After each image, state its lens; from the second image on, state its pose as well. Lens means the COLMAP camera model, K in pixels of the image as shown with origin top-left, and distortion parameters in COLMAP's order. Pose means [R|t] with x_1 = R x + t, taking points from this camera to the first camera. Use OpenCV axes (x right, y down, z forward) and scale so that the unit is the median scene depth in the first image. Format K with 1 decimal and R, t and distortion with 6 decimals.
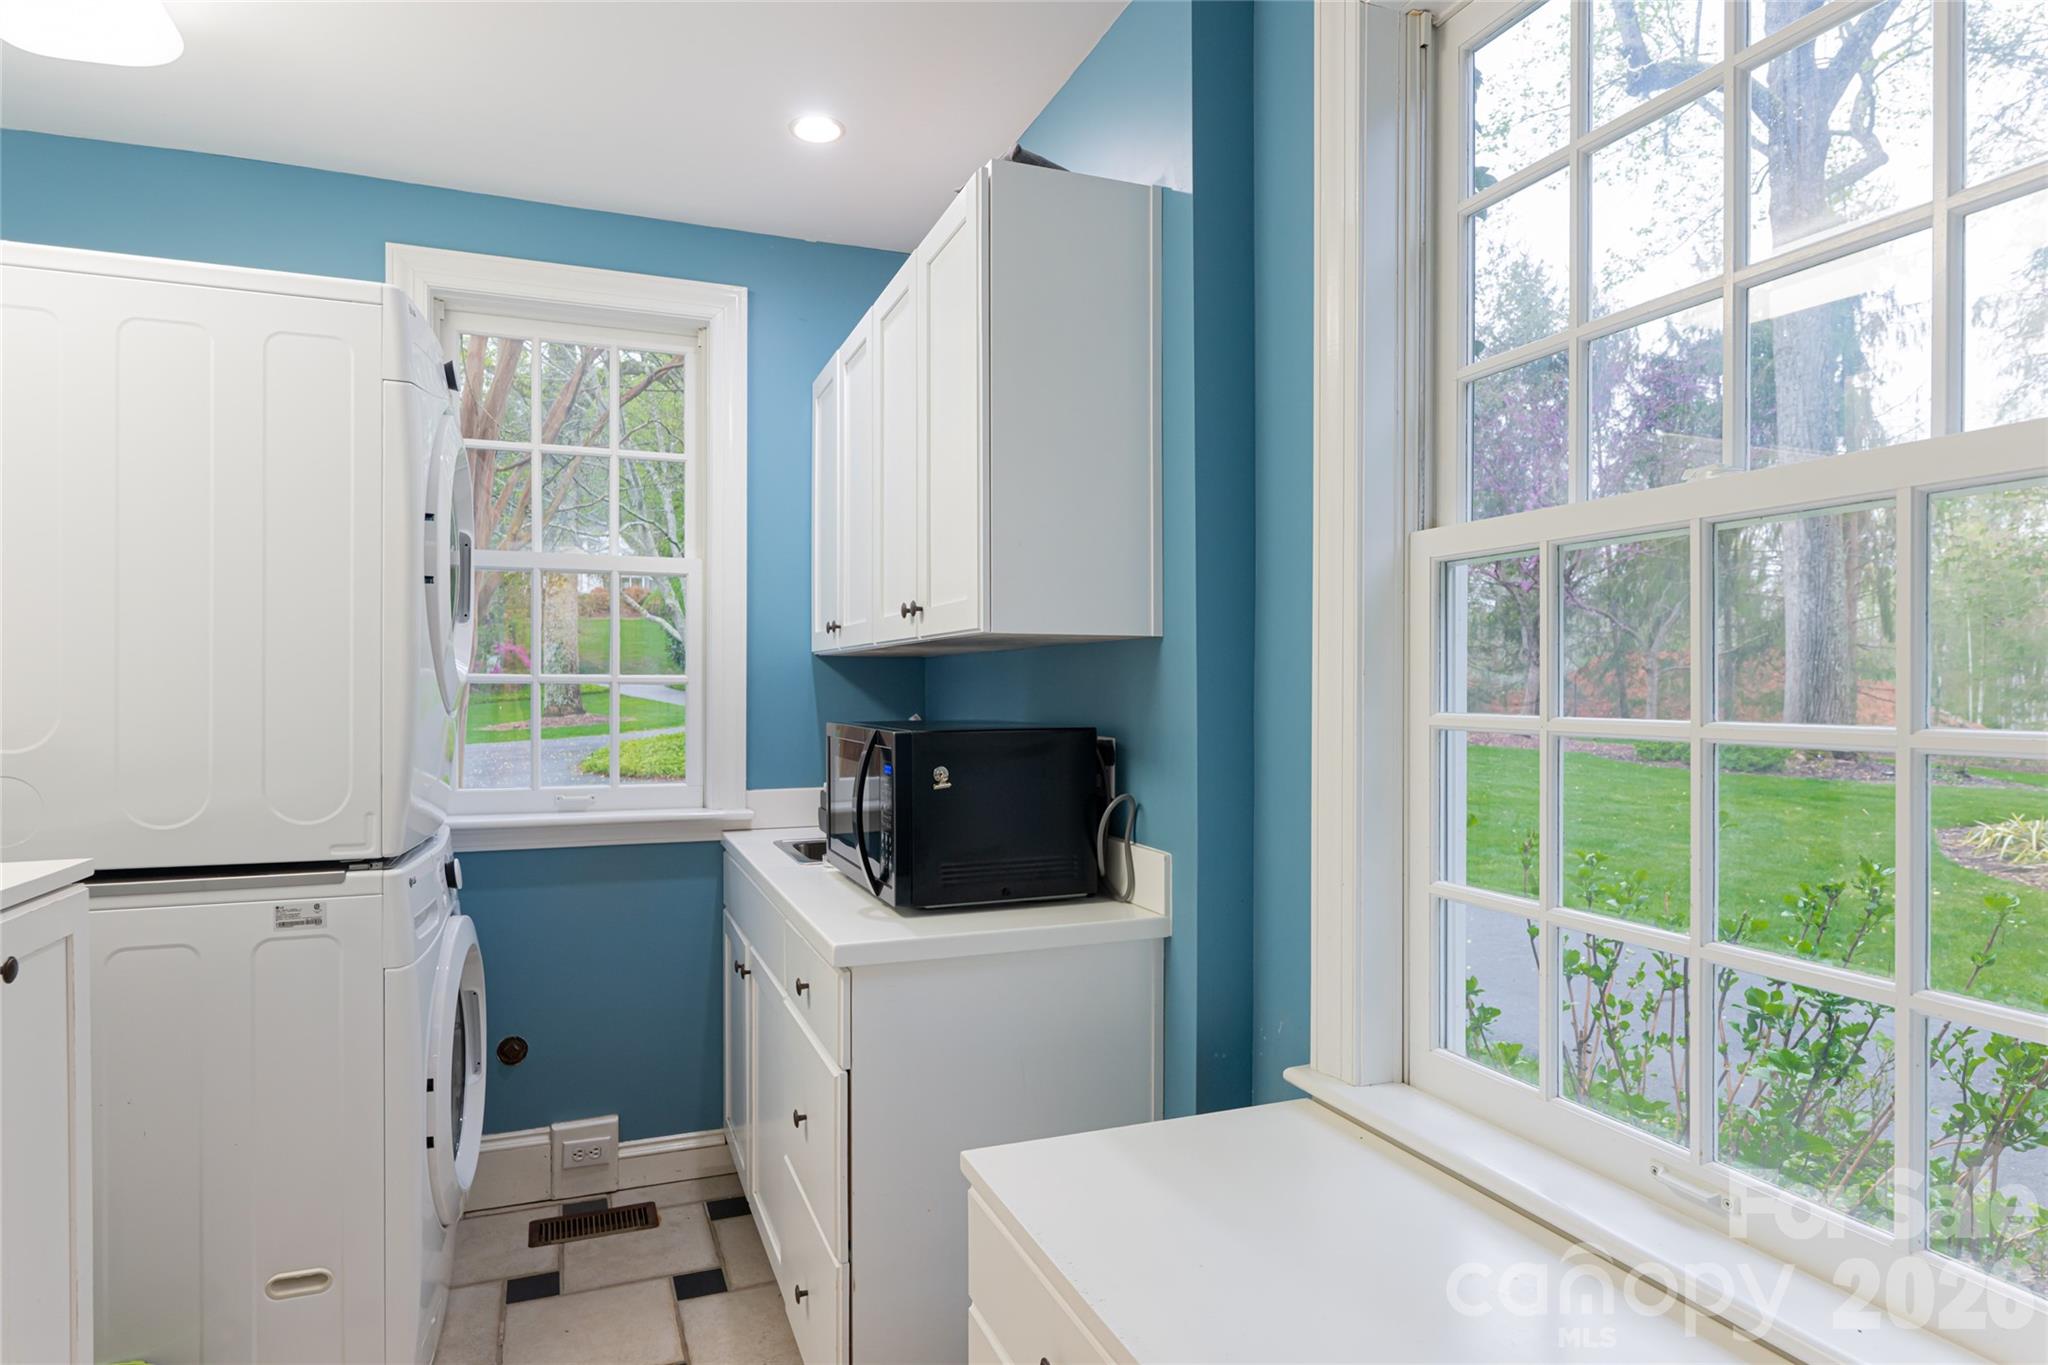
lens RADIAL K [[1139.1, 0, 1024.8], [0, 1139.1, 683.4], [0, 0, 1]] dist [0.029002, 0.000355]
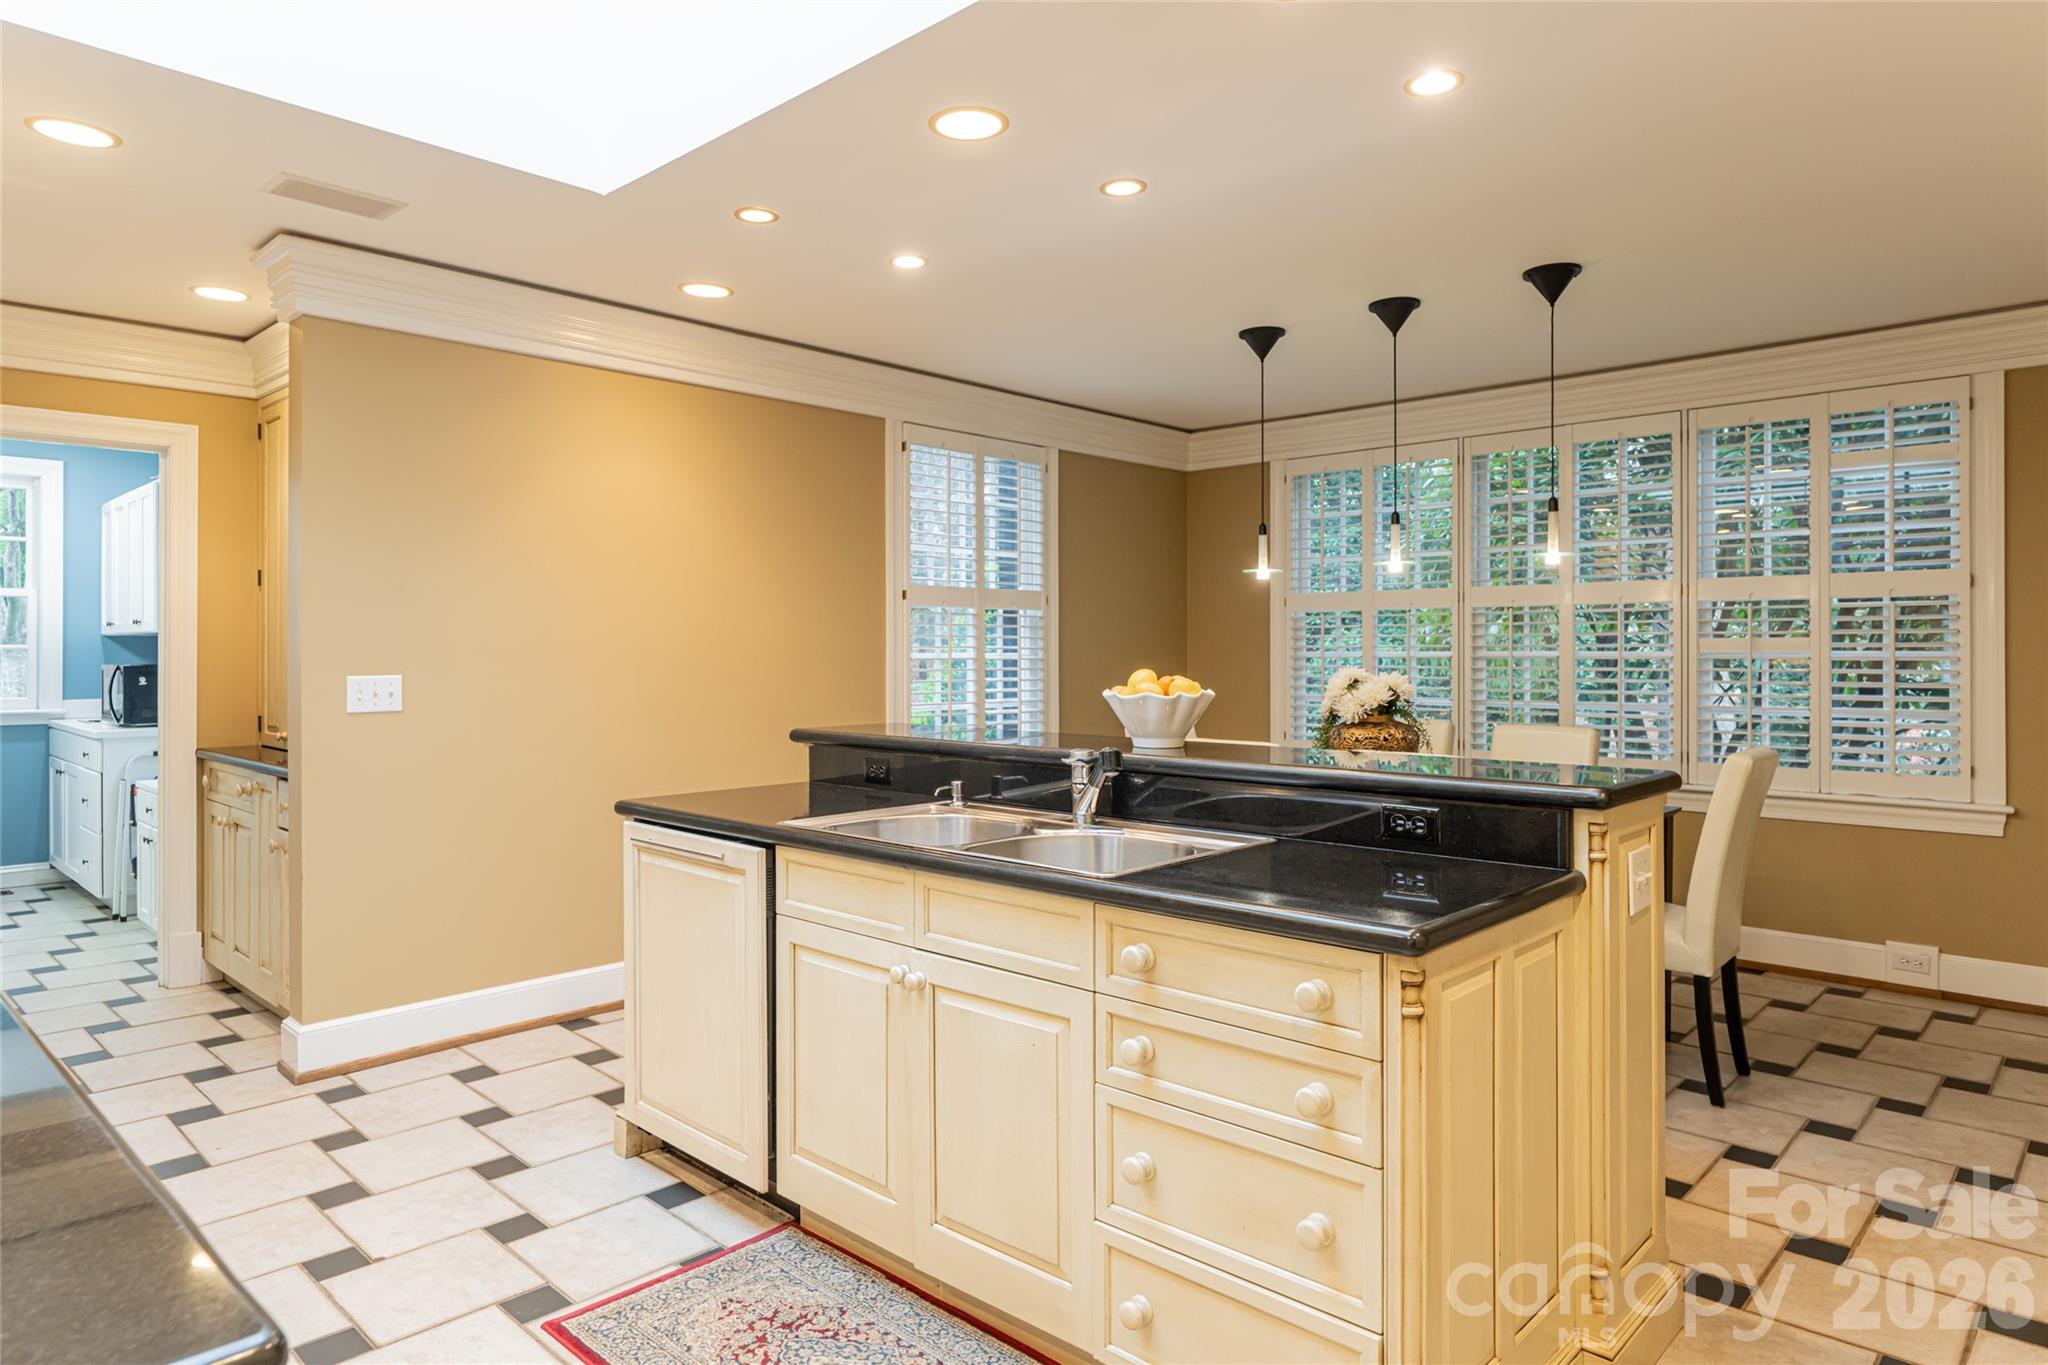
lens RADIAL K [[1217.5, 0, 1003.0], [0, 1217.5, 654.9], [0, 0, 1]] dist [-0.006682, -0.000325]
pose [[0.913299, -0.000337, 0.407289, 0.438666], [0.001198, 0.999998, -0.001858, 0.015654], [-0.407288, 0.002185, 0.913297, -1.782878]]
